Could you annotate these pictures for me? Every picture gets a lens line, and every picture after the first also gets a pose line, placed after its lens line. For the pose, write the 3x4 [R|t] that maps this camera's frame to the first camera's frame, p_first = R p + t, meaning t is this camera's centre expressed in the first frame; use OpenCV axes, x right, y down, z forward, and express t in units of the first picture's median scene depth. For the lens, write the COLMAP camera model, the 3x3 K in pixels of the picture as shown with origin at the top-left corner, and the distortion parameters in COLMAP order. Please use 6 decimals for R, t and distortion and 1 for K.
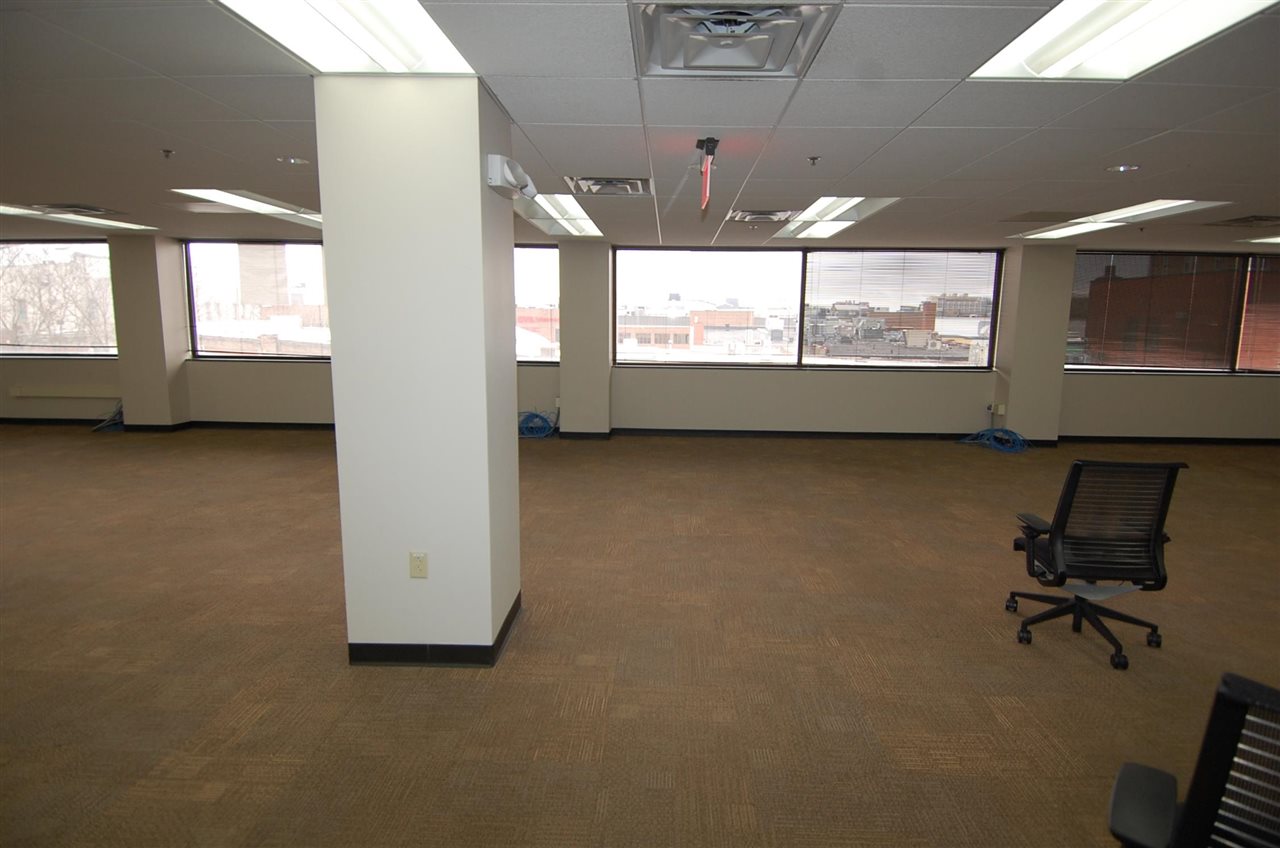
lens RADIAL K [[668.5, 0, 657.2], [0, 668.5, 418.8], [0, 0, 1]] dist [0.056727, -0.062150]
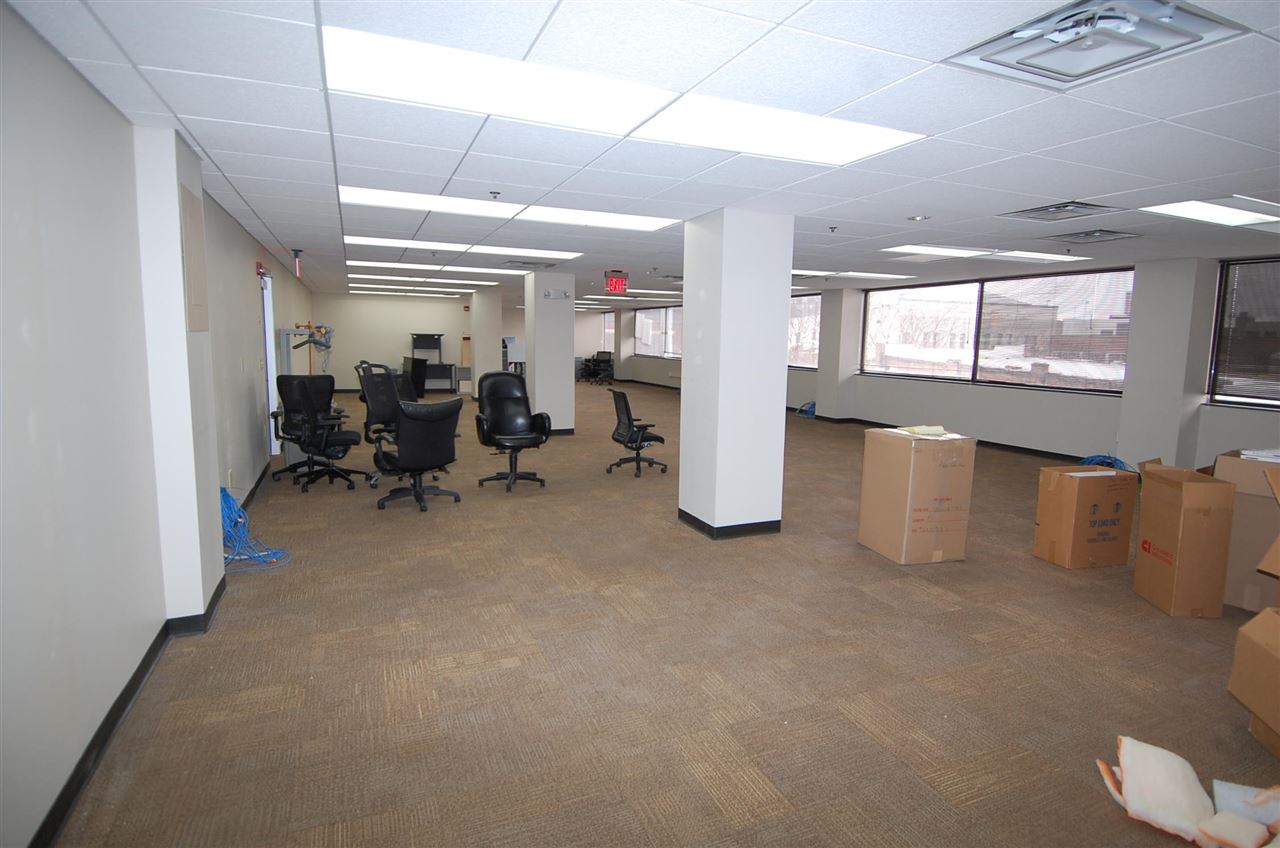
lens RADIAL K [[668.5, 0, 657.2], [0, 668.5, 418.8], [0, 0, 1]] dist [0.056727, -0.062150]
pose [[0.456342, 0.101576, -0.883988, 0.580476], [-0.141410, 0.989116, 0.040656, 0.010628], [0.878496, 0.106451, 0.465739, -0.012213]]
